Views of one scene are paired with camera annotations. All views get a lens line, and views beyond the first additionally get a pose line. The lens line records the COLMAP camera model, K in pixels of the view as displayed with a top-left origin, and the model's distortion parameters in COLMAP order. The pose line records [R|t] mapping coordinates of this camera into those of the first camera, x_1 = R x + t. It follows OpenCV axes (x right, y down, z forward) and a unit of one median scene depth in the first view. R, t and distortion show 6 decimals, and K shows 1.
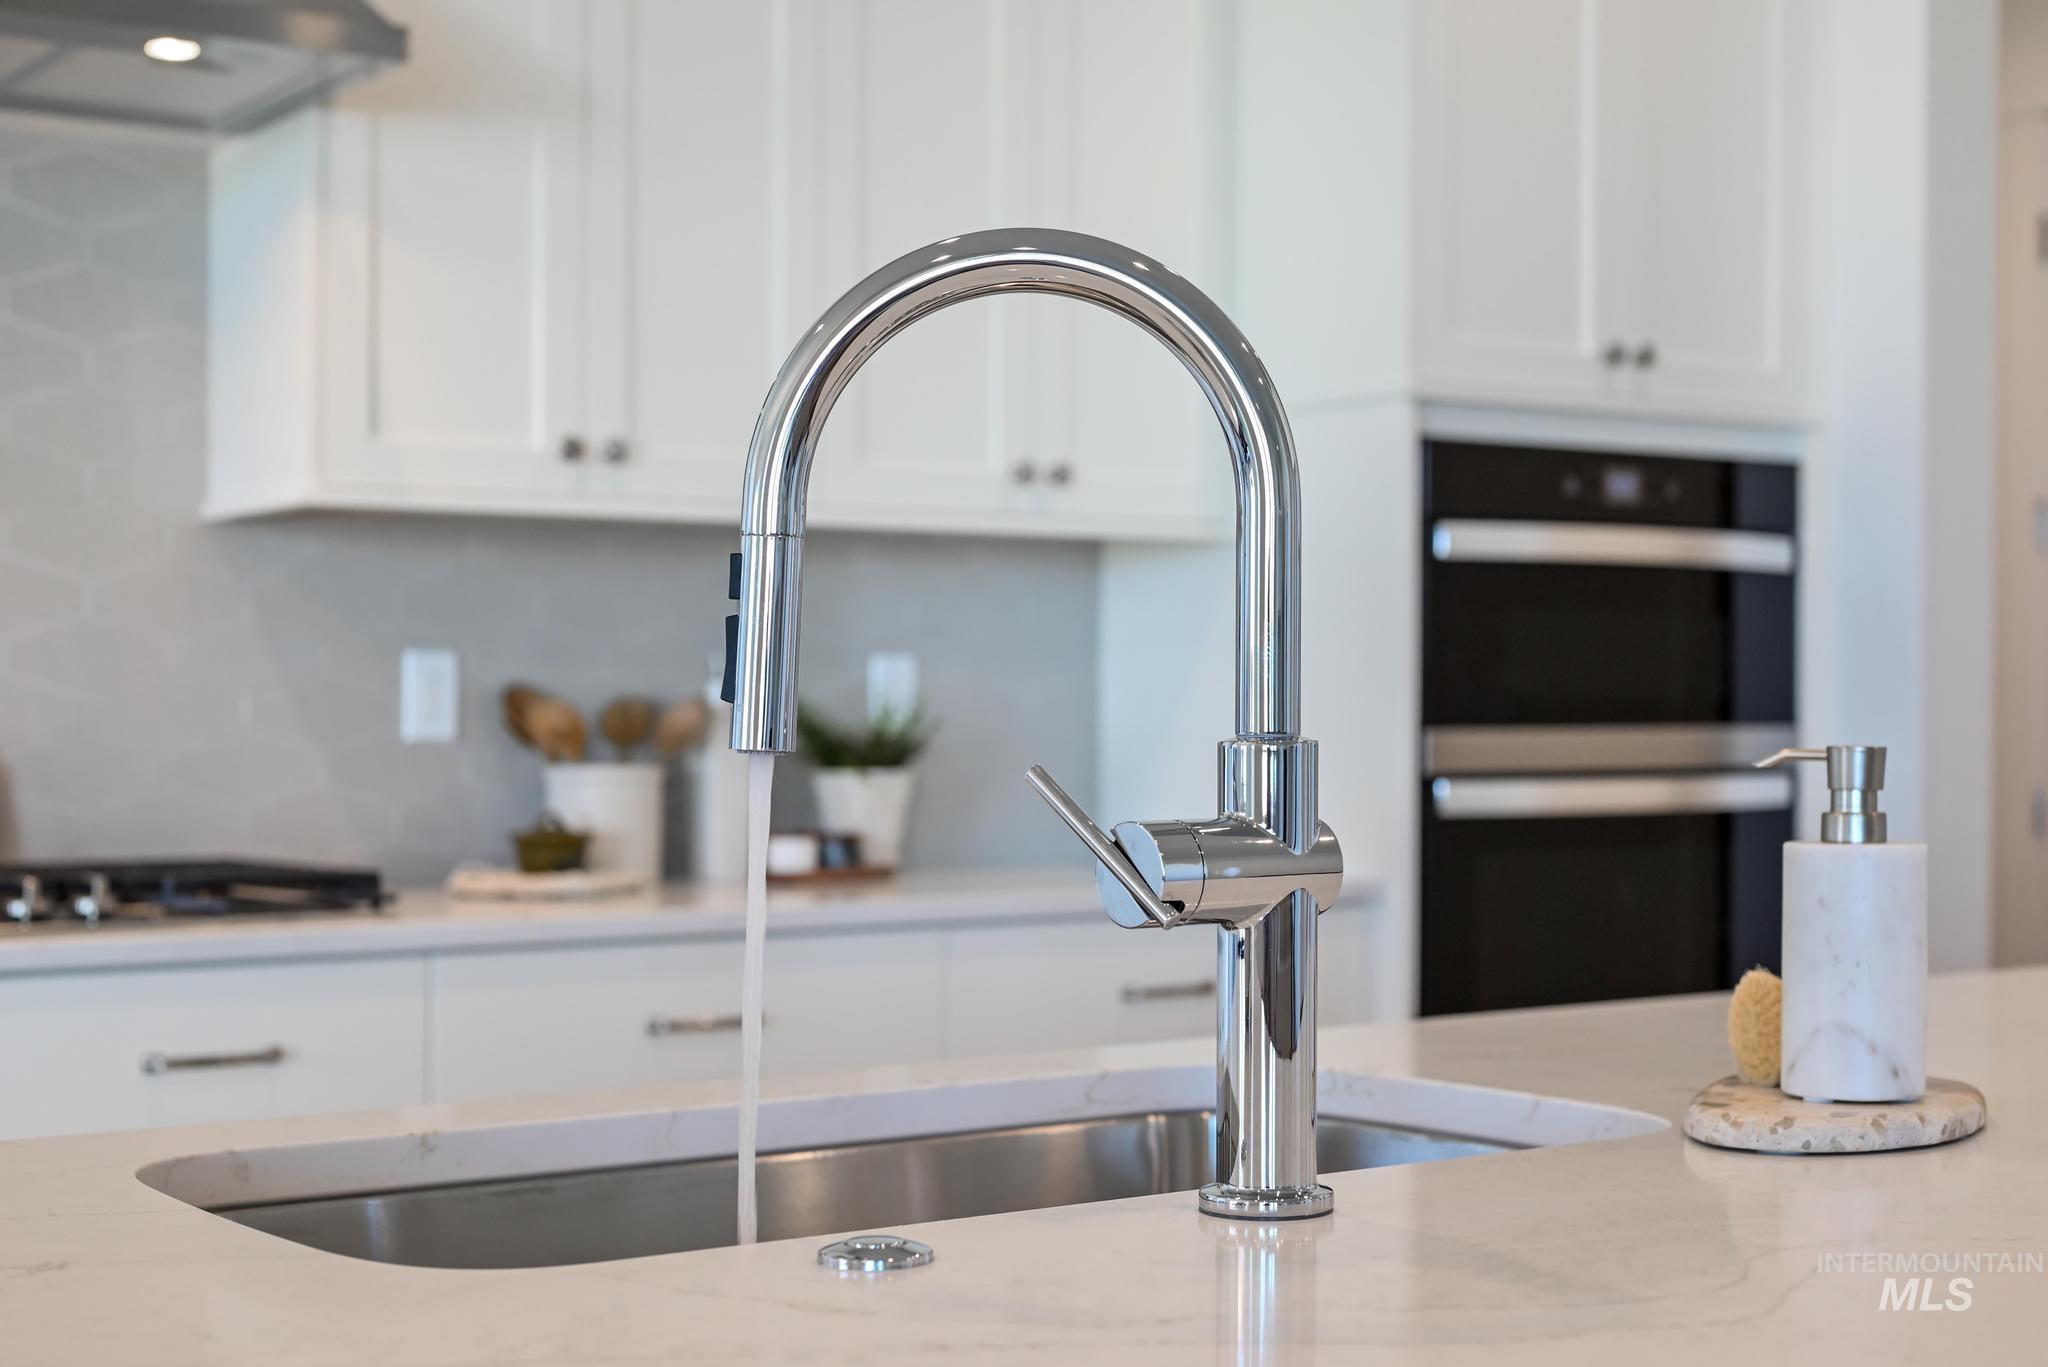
lens RADIAL K [[2873.8, 0, 1027.2], [0, 2873.8, 739.1], [0, 0, 1]] dist [0.015936, 0.003474]
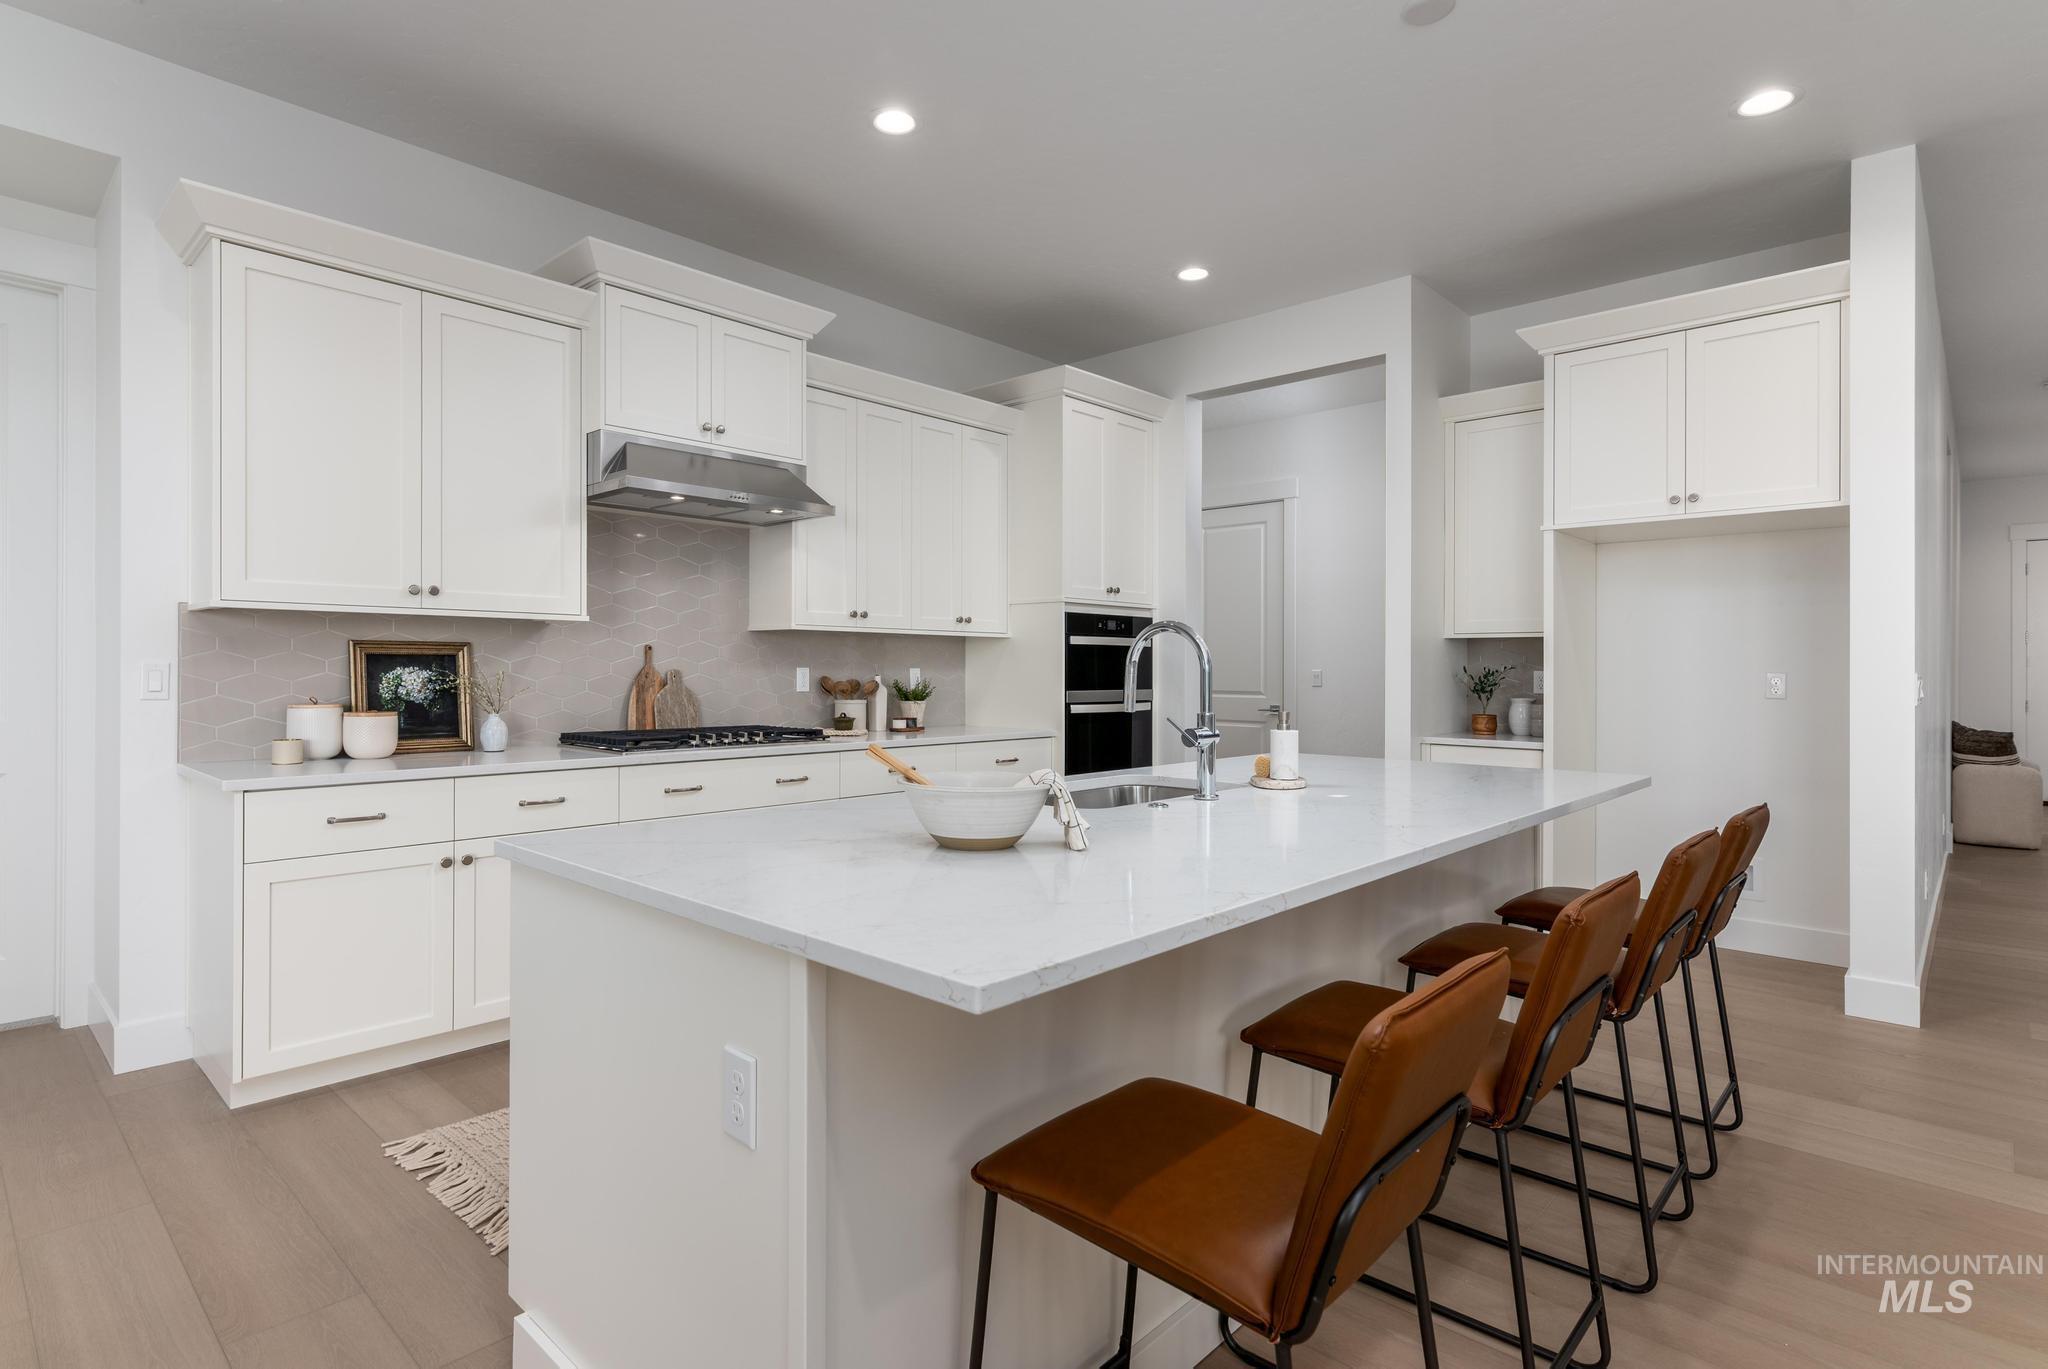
lens RADIAL K [[1060.5, 0, 927.3], [0, 1060.5, 667.9], [0, 0, 1]] dist [0.001380, 0.000054]
pose [[0.982099, 0.010157, 0.188093, -0.300910], [-0.009605, 0.999946, -0.003843, -0.026200], [-0.188122, 0.001968, 0.982144, -0.323261]]
